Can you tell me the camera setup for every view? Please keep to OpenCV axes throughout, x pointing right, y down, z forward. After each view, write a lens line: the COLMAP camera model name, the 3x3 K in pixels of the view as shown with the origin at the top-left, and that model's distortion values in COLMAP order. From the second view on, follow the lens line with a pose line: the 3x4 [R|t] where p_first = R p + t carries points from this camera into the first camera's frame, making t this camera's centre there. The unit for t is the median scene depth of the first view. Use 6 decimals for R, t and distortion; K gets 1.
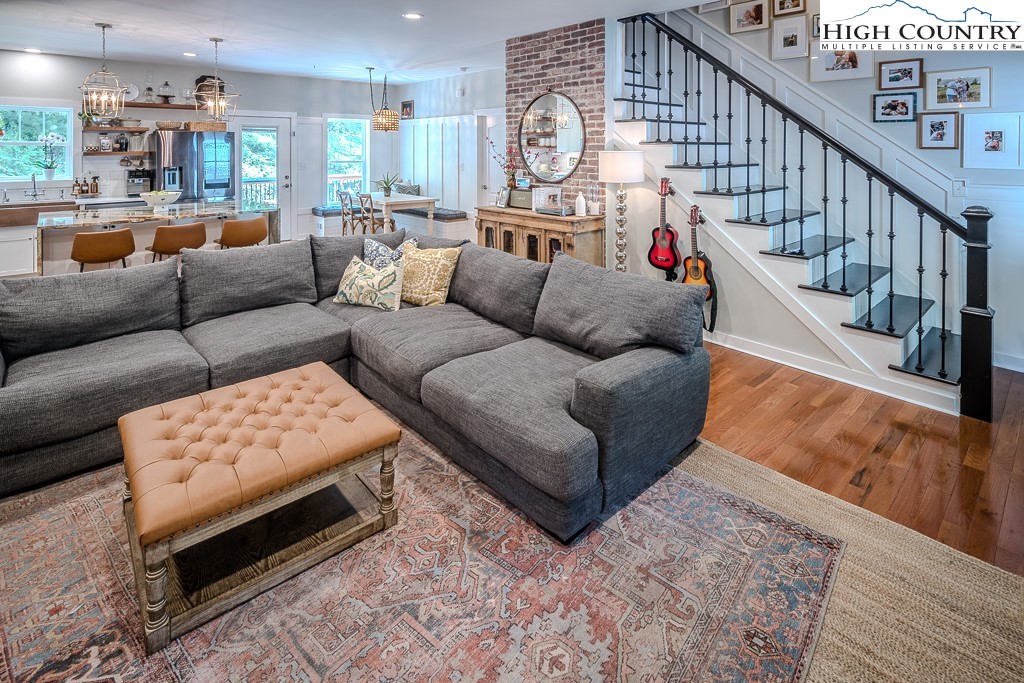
lens RADIAL K [[513.2, 0, 516.8], [0, 513.2, 149.9], [0, 0, 1]] dist [0.000384, -0.000980]
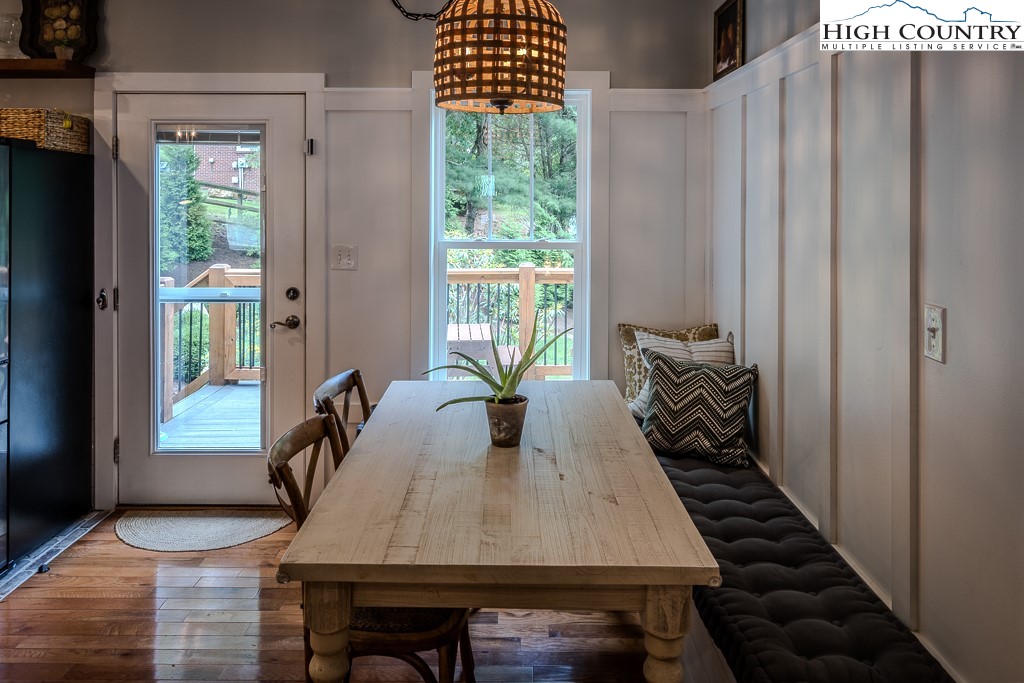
lens RADIAL K [[808.6, 0, 511.8], [0, 808.6, 198.4], [0, 0, 1]] dist [0.011722, 0.010024]
pose [[0.735193, 0.000973, -0.677857, -0.069976], [-0.006647, 0.999961, -0.005774, 0.000303], [0.677825, 0.008750, 0.735171, 1.393814]]
